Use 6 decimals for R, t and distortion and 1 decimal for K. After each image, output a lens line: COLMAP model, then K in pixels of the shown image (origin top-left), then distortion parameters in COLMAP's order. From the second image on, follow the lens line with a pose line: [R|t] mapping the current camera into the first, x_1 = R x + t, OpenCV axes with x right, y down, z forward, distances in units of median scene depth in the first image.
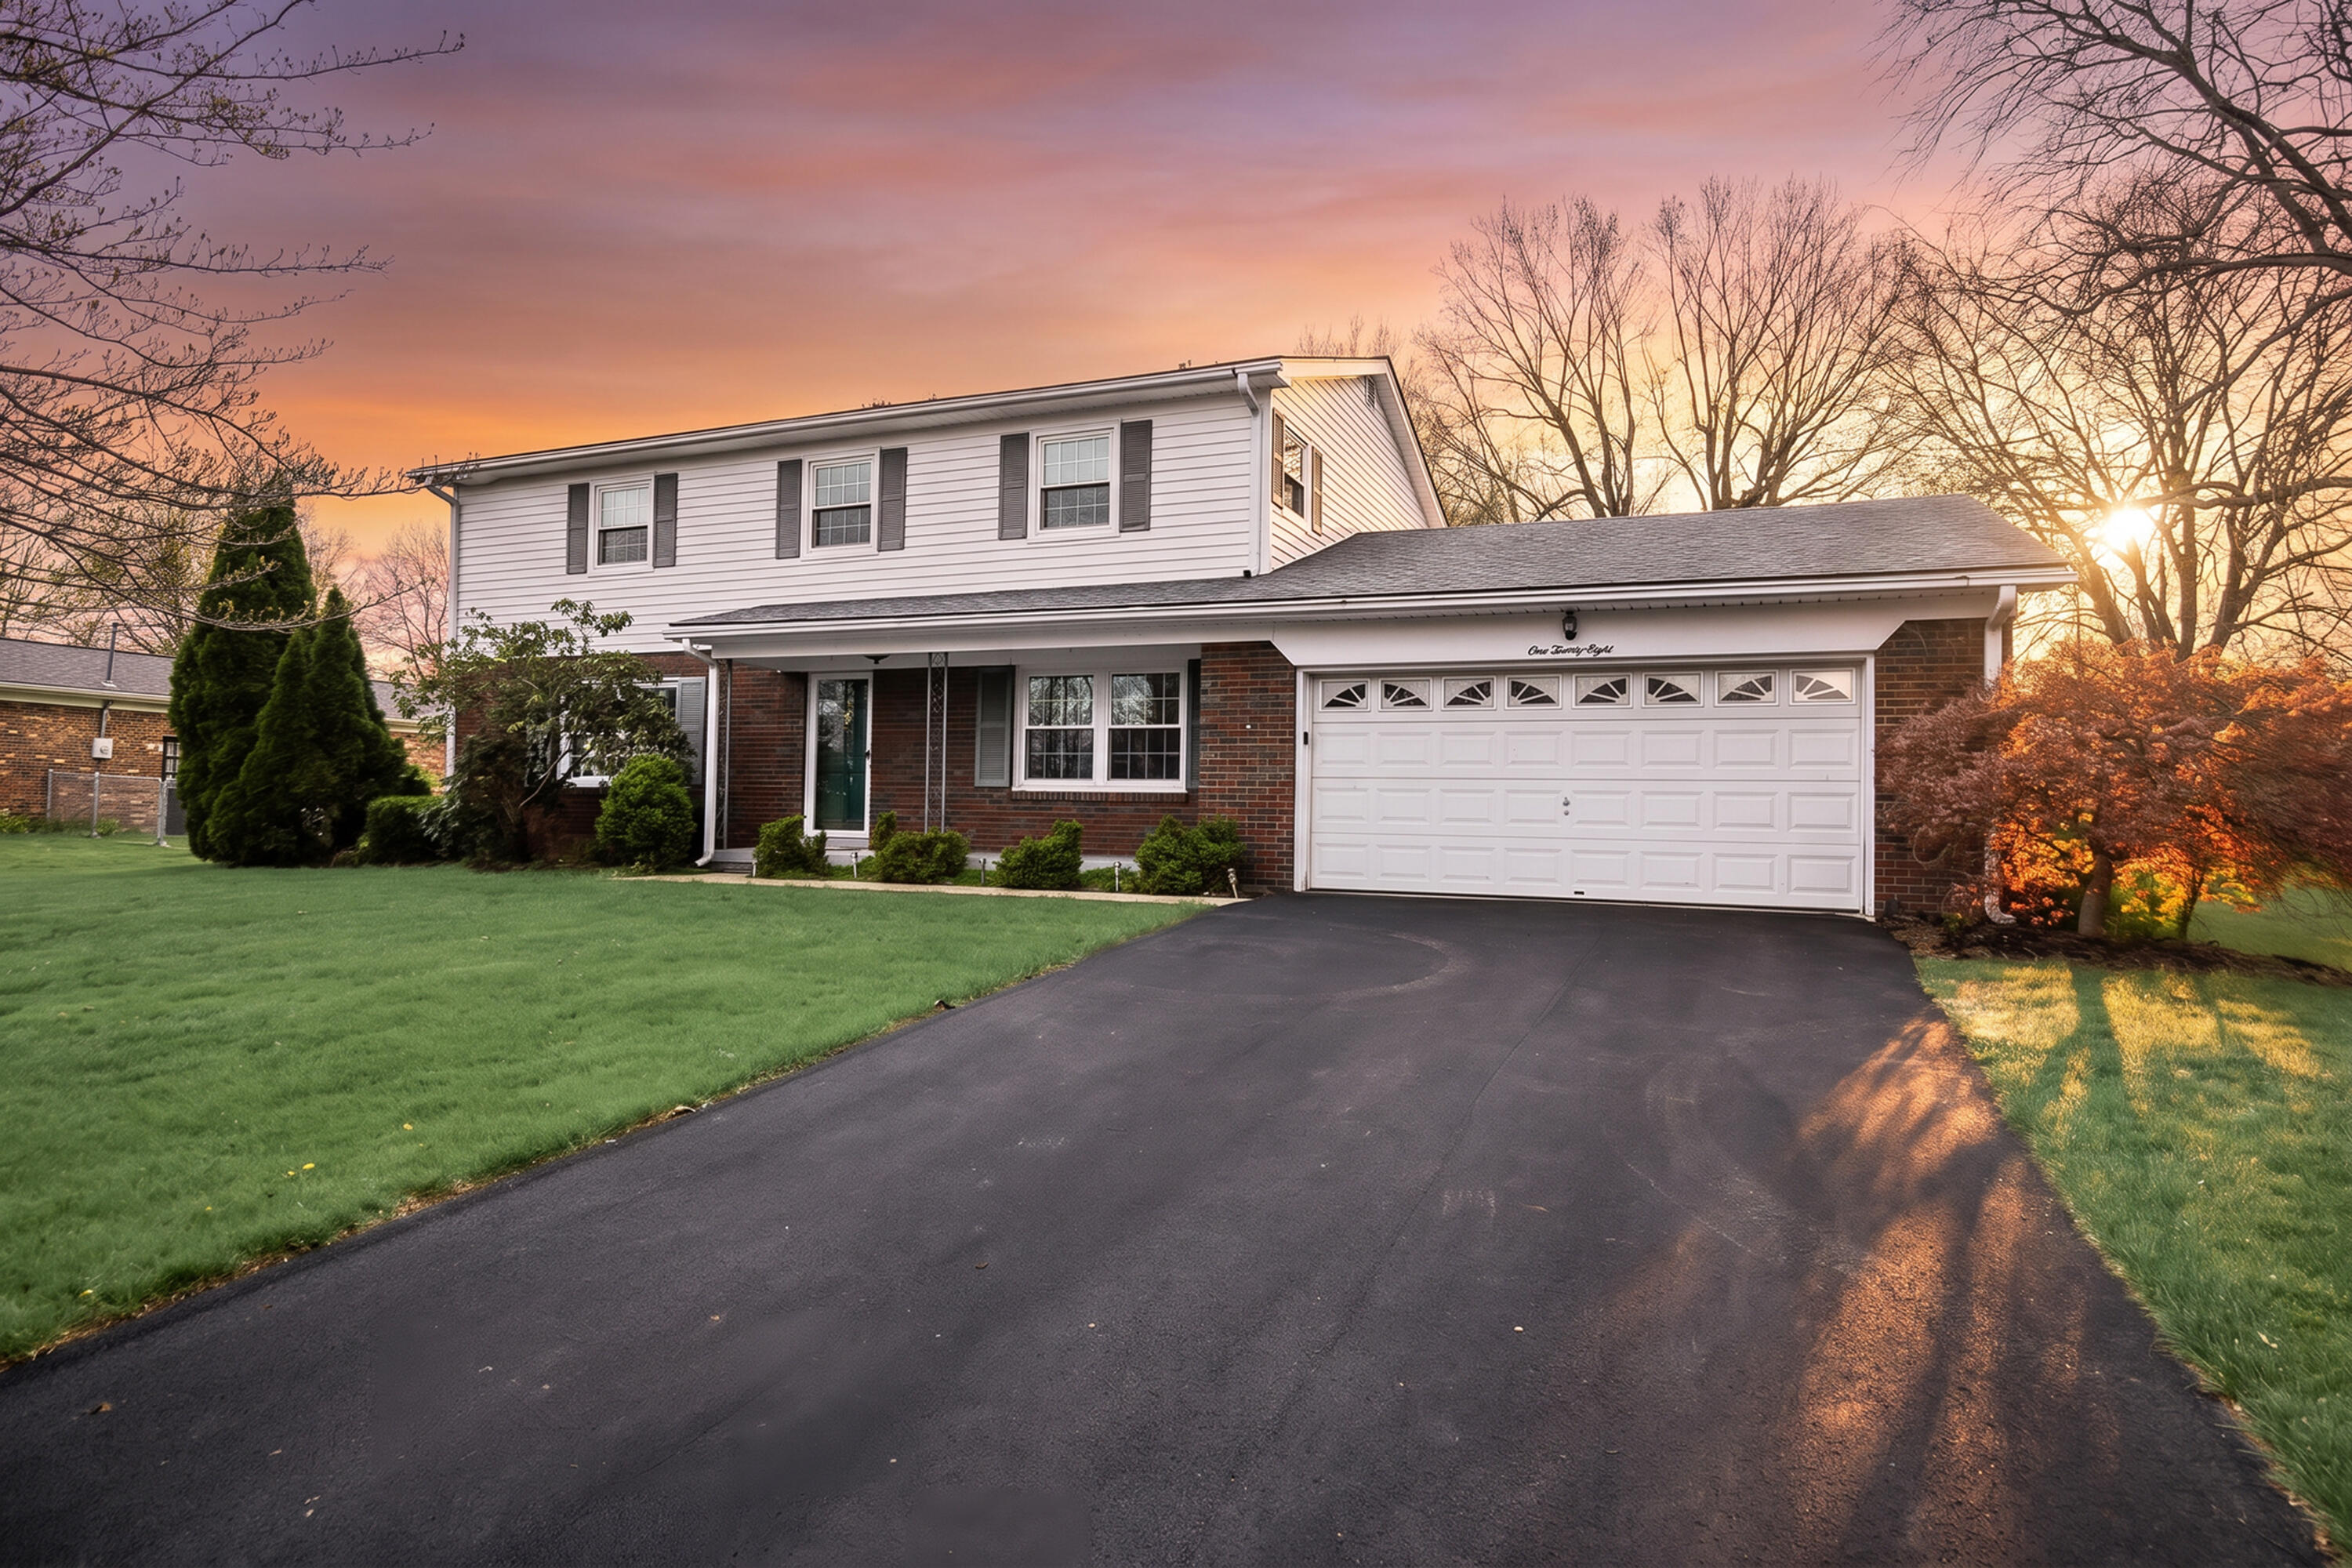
lens RADIAL K [[1355.9, 0, 1175.6], [0, 1355.9, 791.1], [0, 0, 1]] dist [-0.026456, -0.000047]
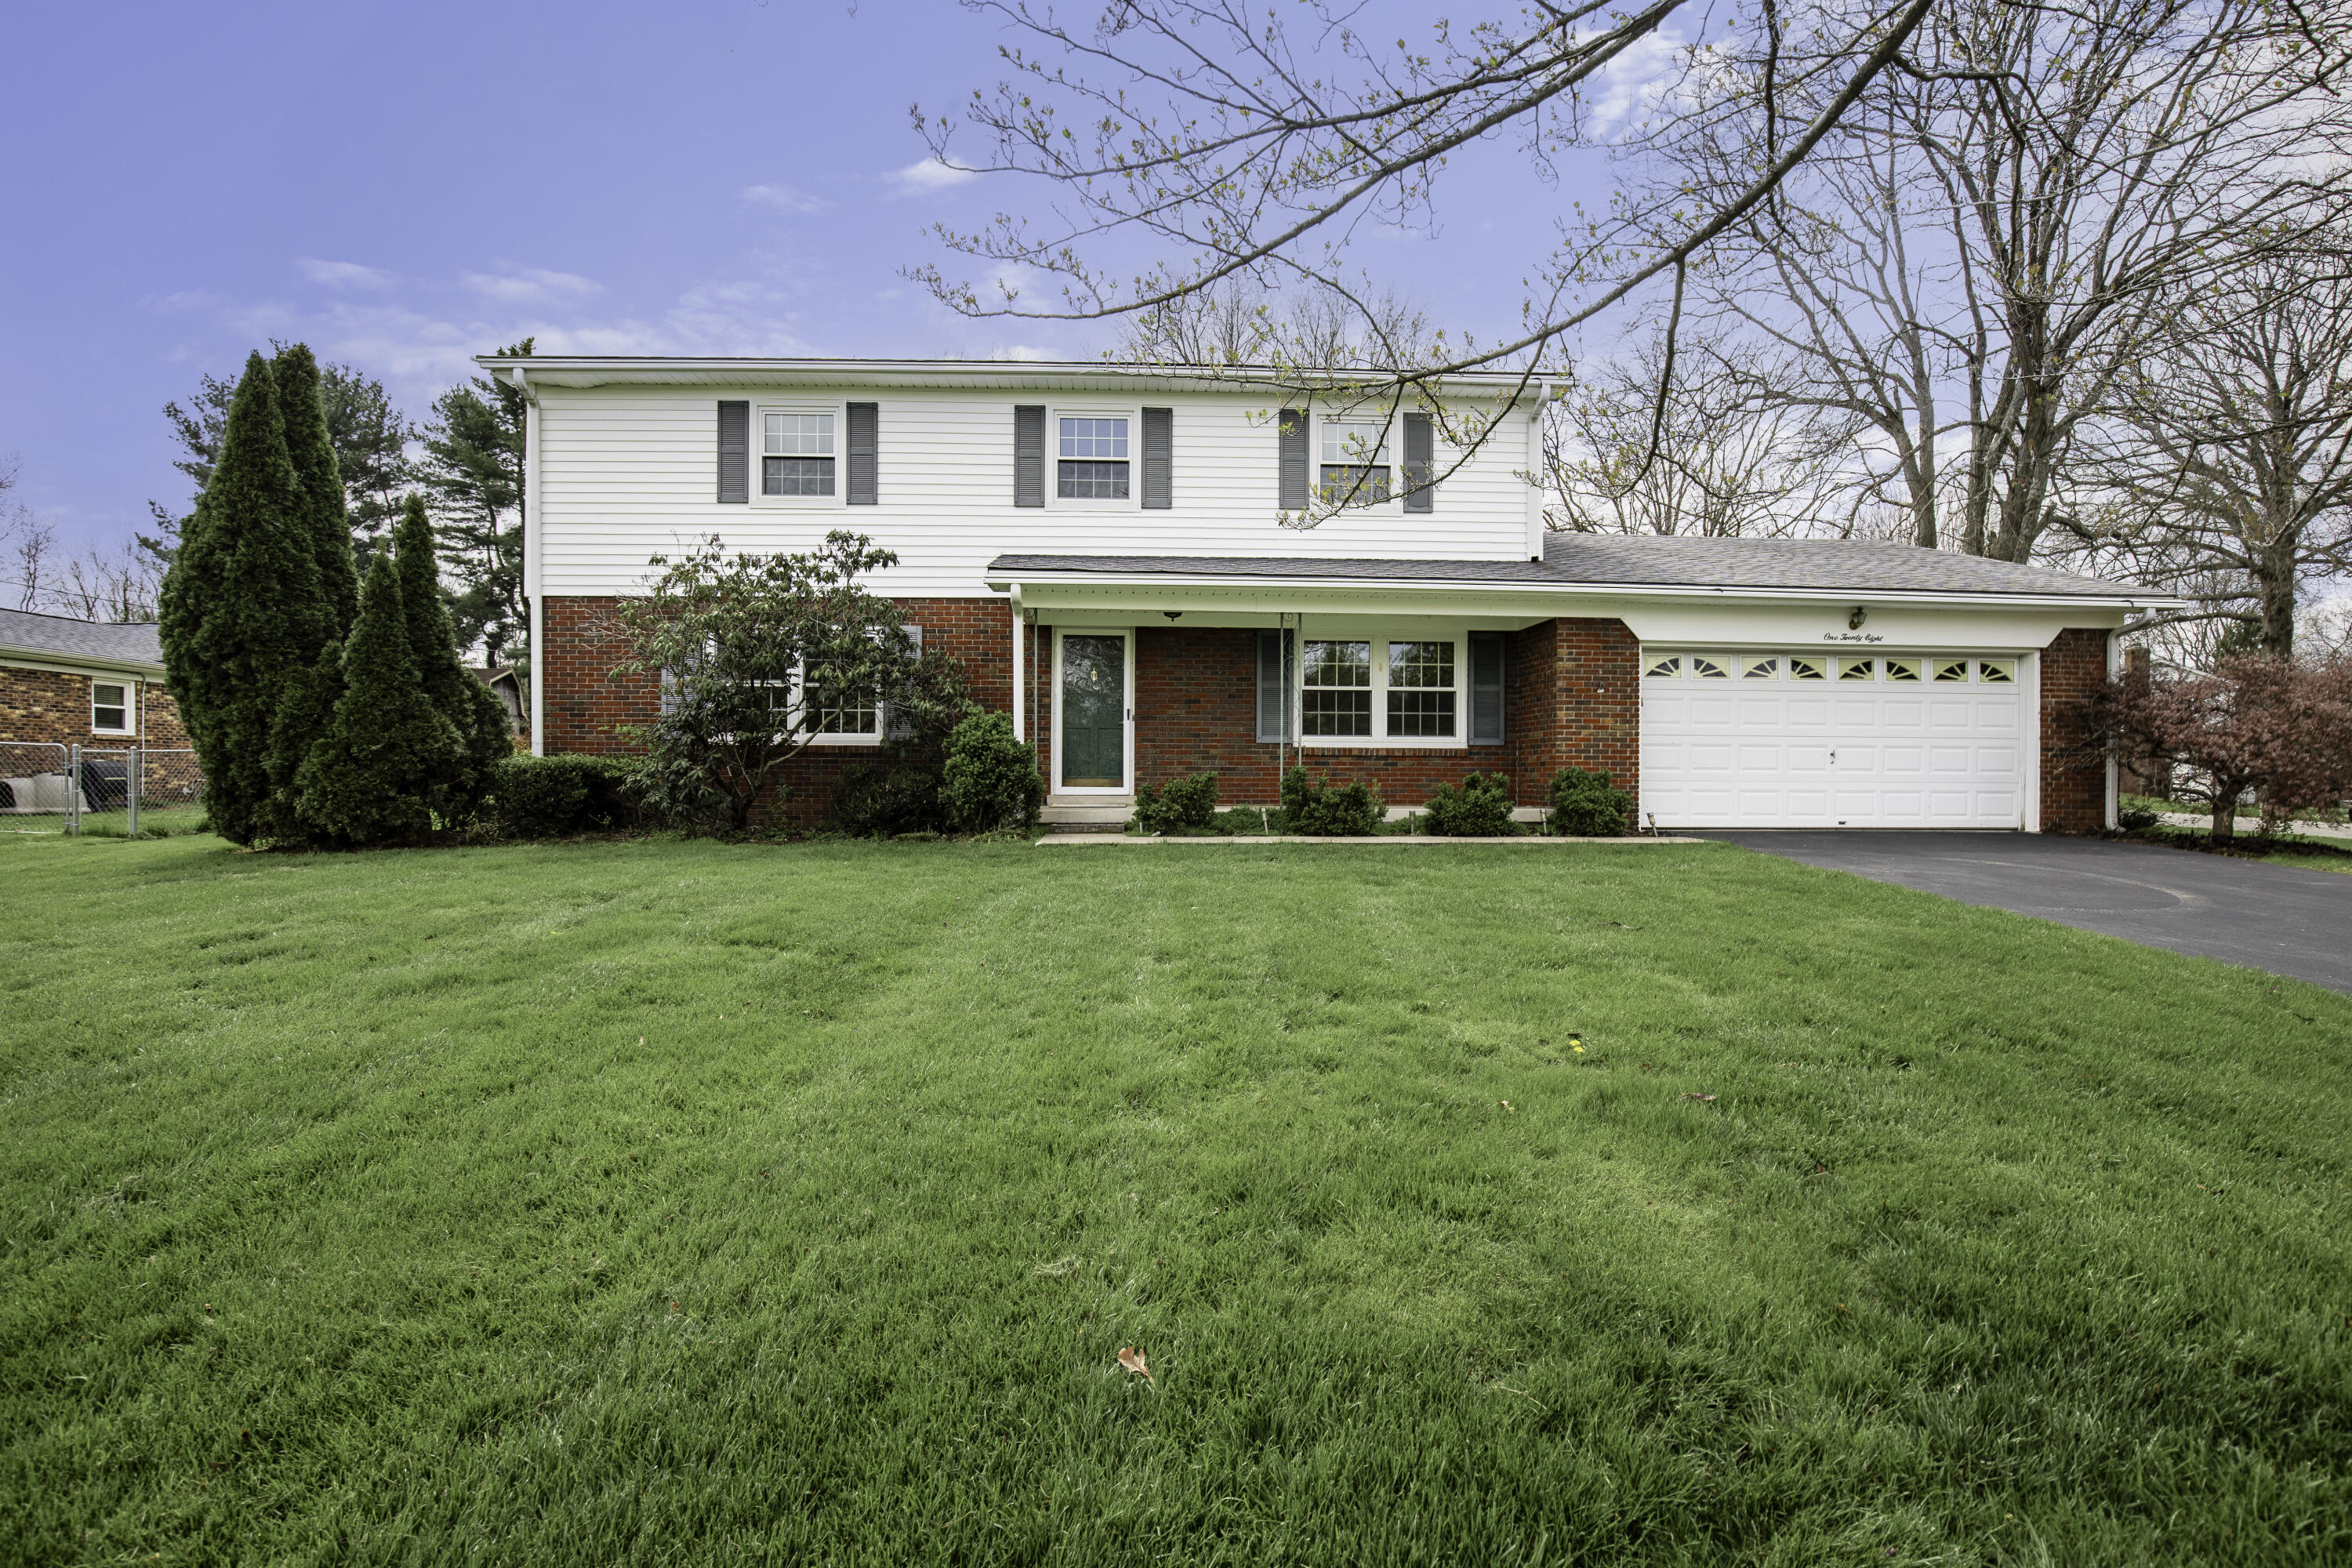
lens RADIAL K [[1101.7, 0, 1176.5], [0, 1101.7, 778.8], [0, 0, 1]] dist [-0.027292, -0.000343]
pose [[0.900340, -0.019027, 0.434770, -0.584286], [0.003280, 0.999312, 0.036939, -0.007164], [-0.435174, -0.031832, 0.899783, 0.258828]]
